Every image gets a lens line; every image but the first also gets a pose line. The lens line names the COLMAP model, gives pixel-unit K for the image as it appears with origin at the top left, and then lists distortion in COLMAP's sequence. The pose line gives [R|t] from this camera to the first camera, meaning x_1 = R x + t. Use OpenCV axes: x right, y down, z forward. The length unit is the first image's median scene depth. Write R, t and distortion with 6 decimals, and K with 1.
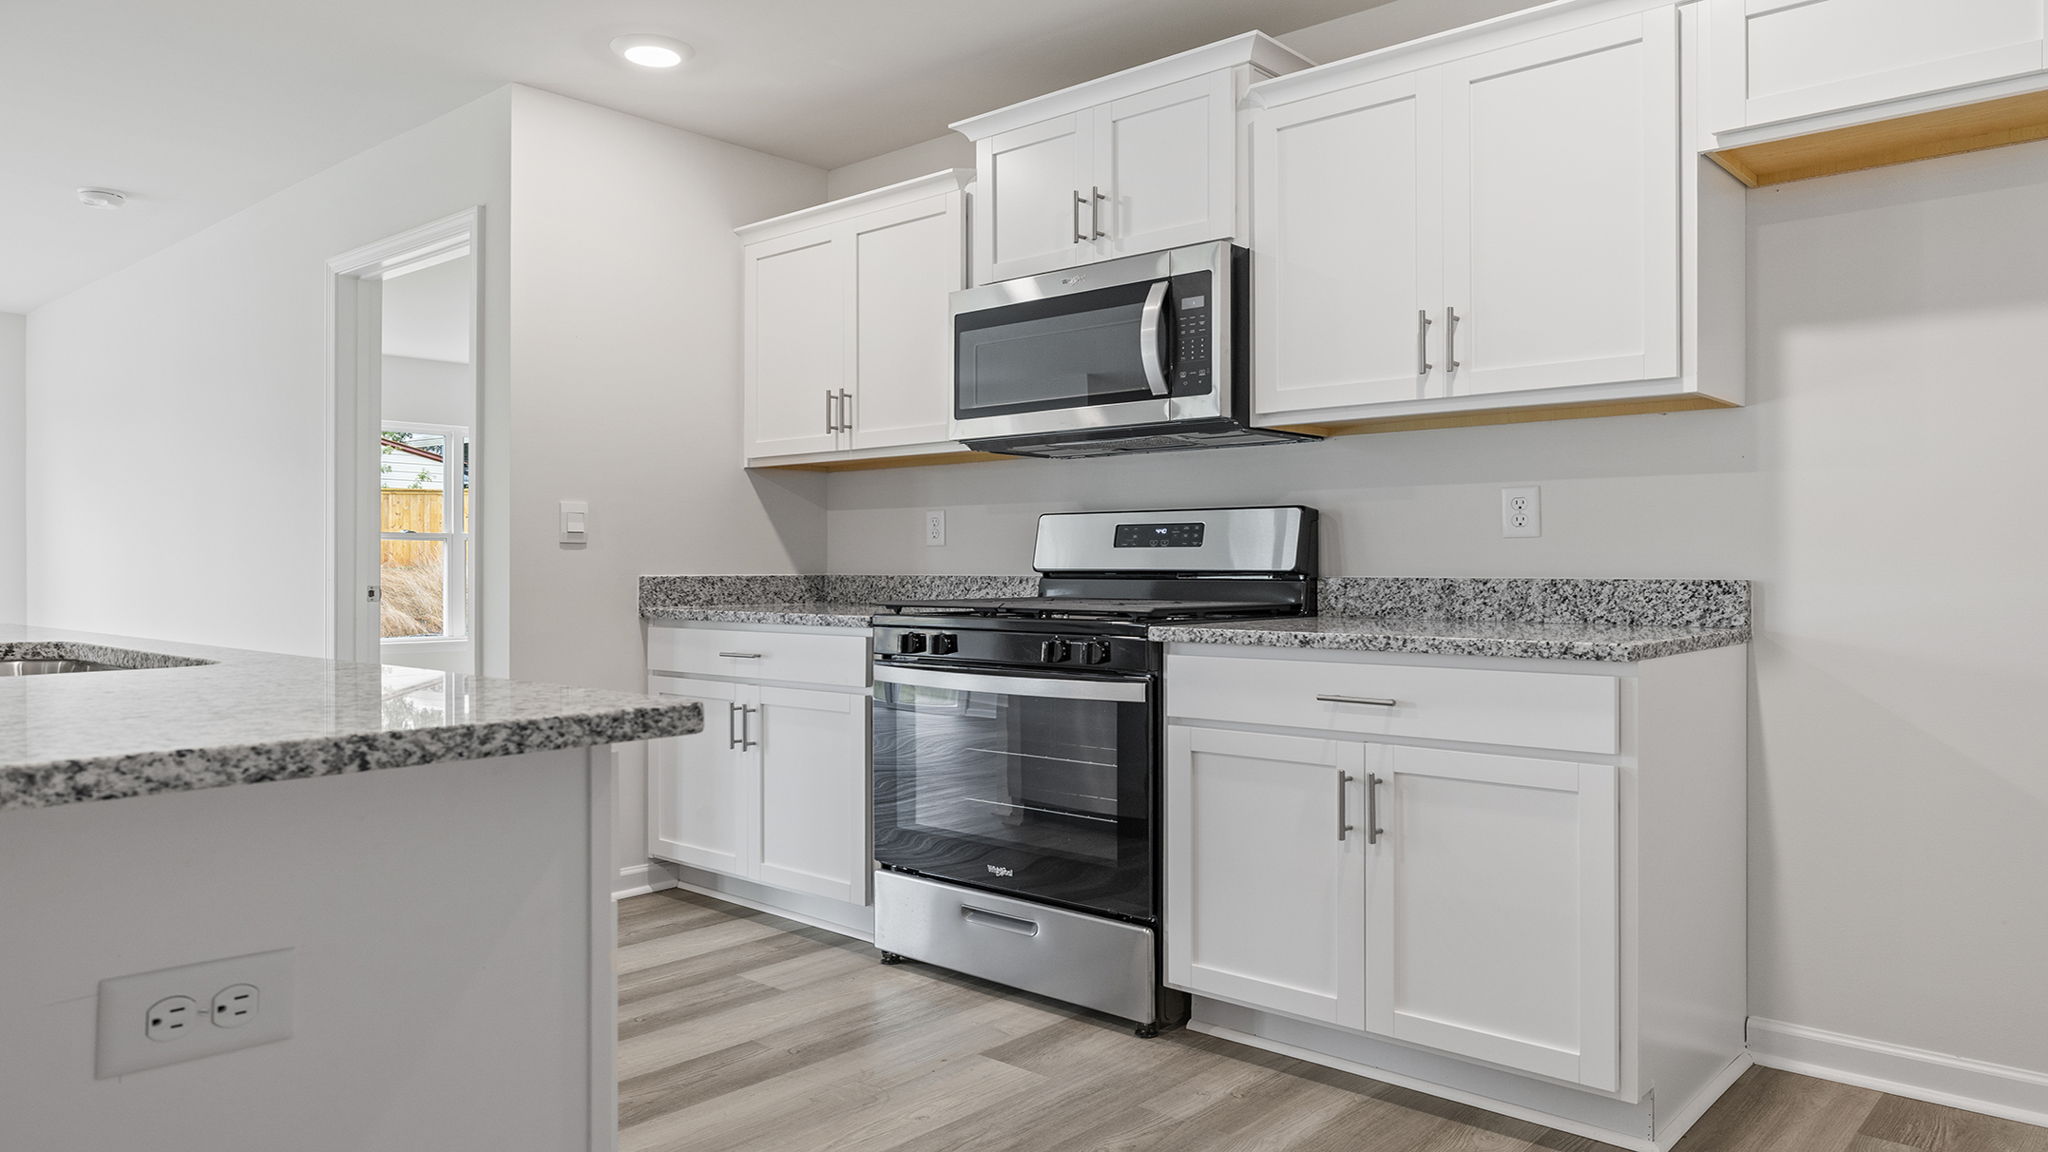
lens RADIAL K [[1356.7, 0, 1060.2], [0, 1356.7, 557.1], [0, 0, 1]] dist [-0.001631, -0.003121]
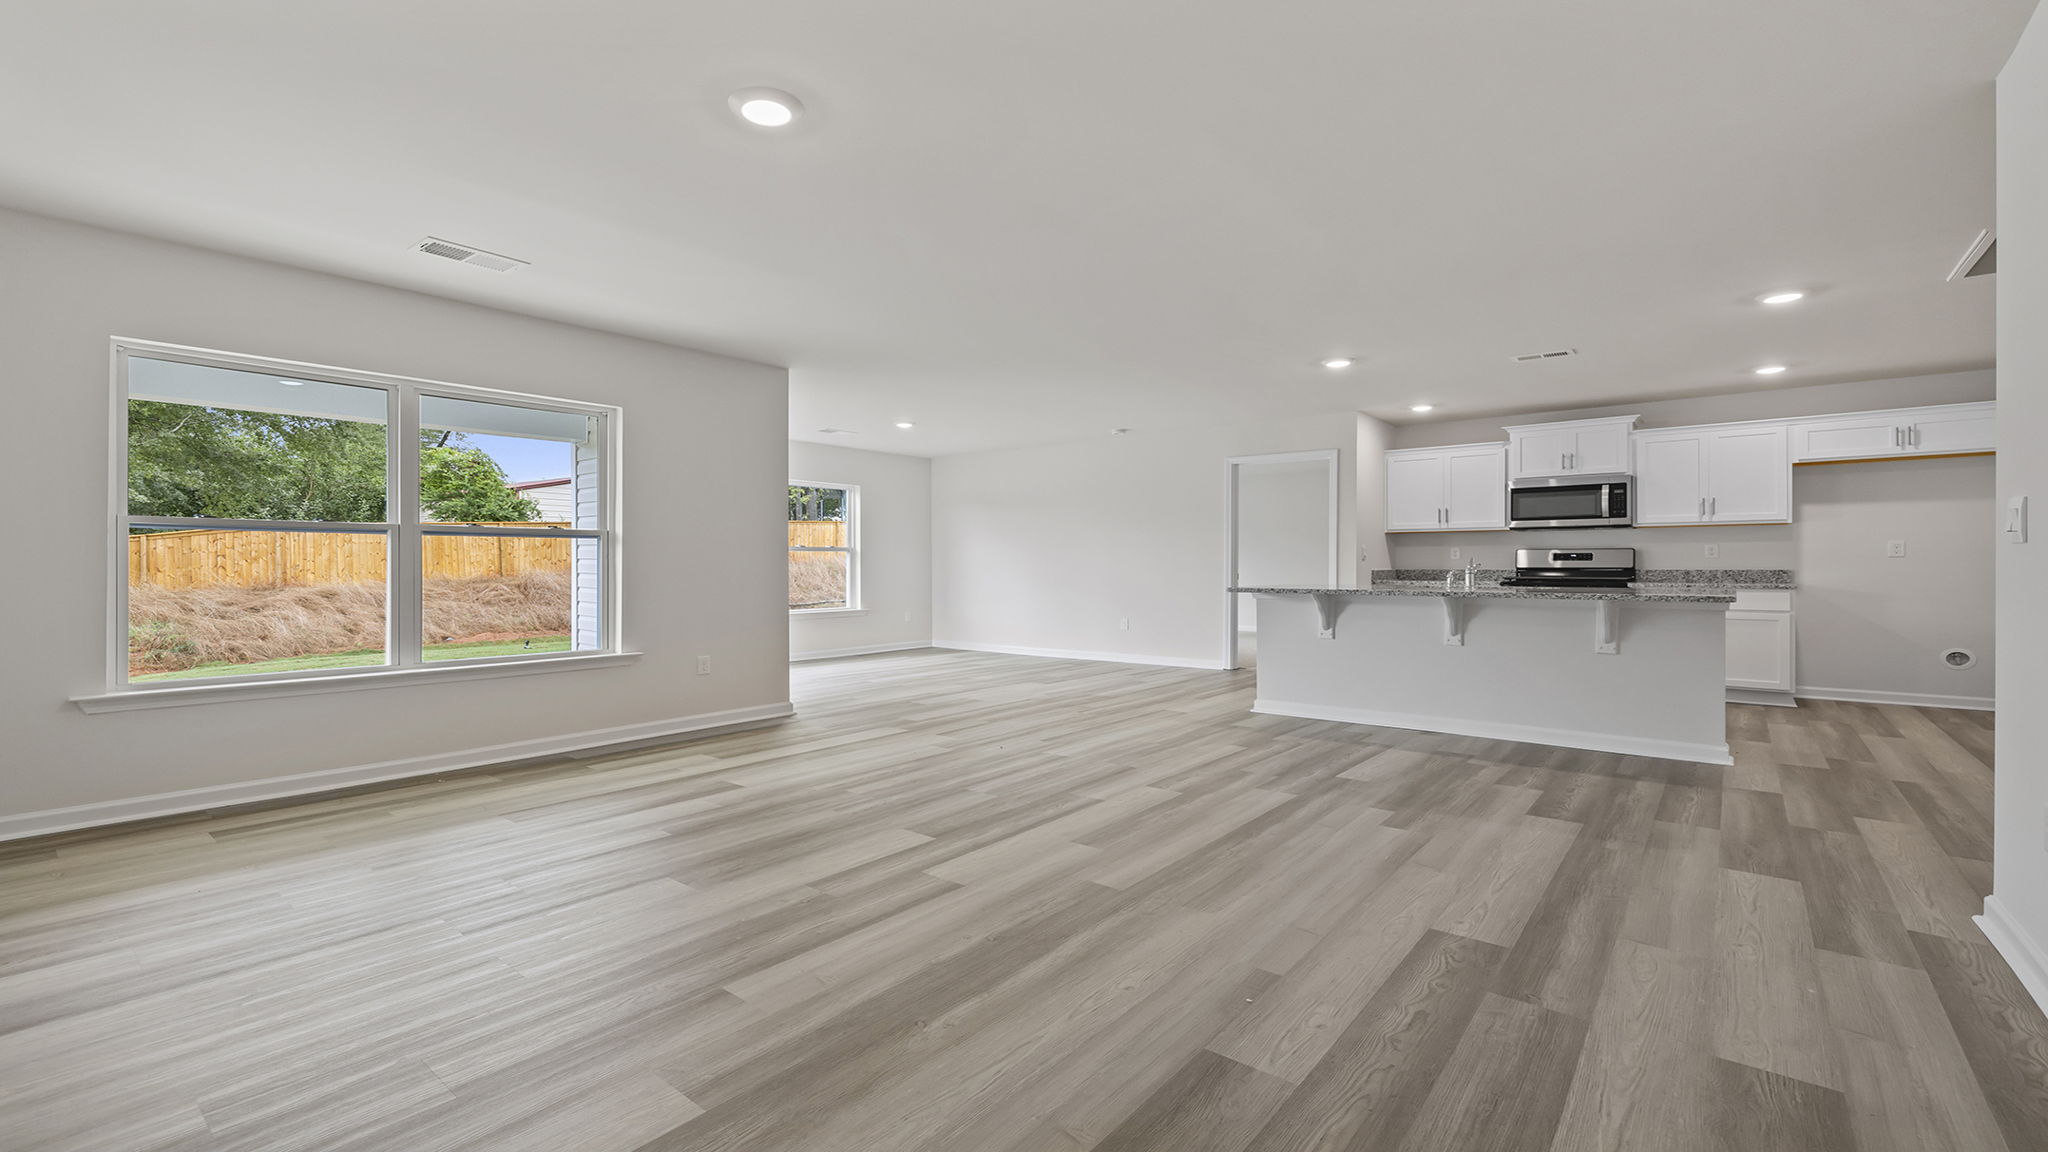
lens RADIAL K [[891.9, 0, 1017.0], [0, 891.9, 574.9], [0, 0, 1]] dist [0.003252, -0.000139]
pose [[0.999406, -0.001328, 0.034437, -1.504223], [0.000778, 0.999872, 0.015998, -0.009730], [-0.034454, -0.015961, 0.999279, -1.228222]]
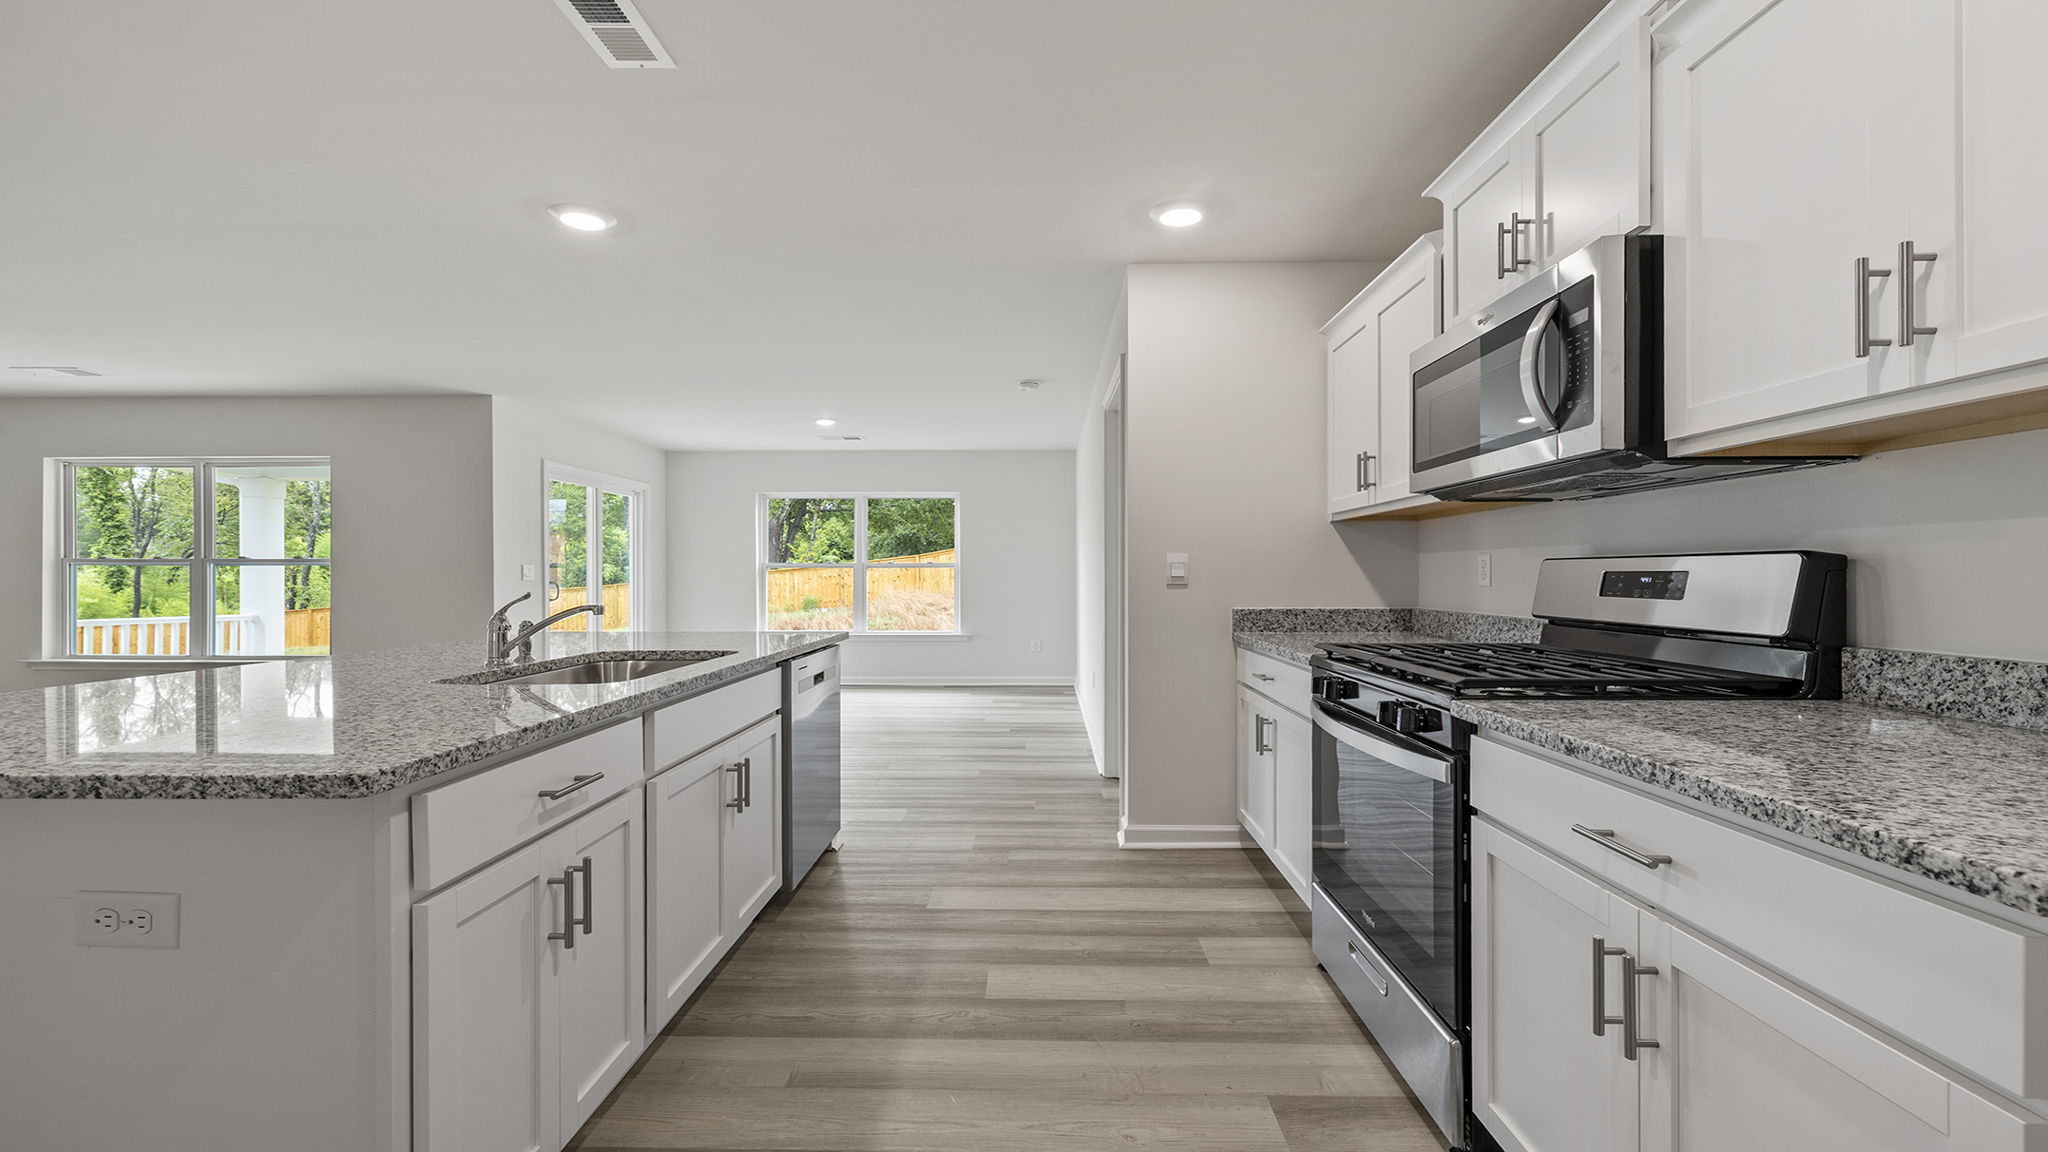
lens RADIAL K [[891.9, 0, 1017.0], [0, 891.9, 574.9], [0, 0, 1]] dist [0.003252, -0.000139]
pose [[0.633065, -0.000639, -0.774098, 0.302280], [0.006255, 0.999971, 0.004290, -0.031165], [0.774073, -0.007558, 0.633051, 0.367984]]
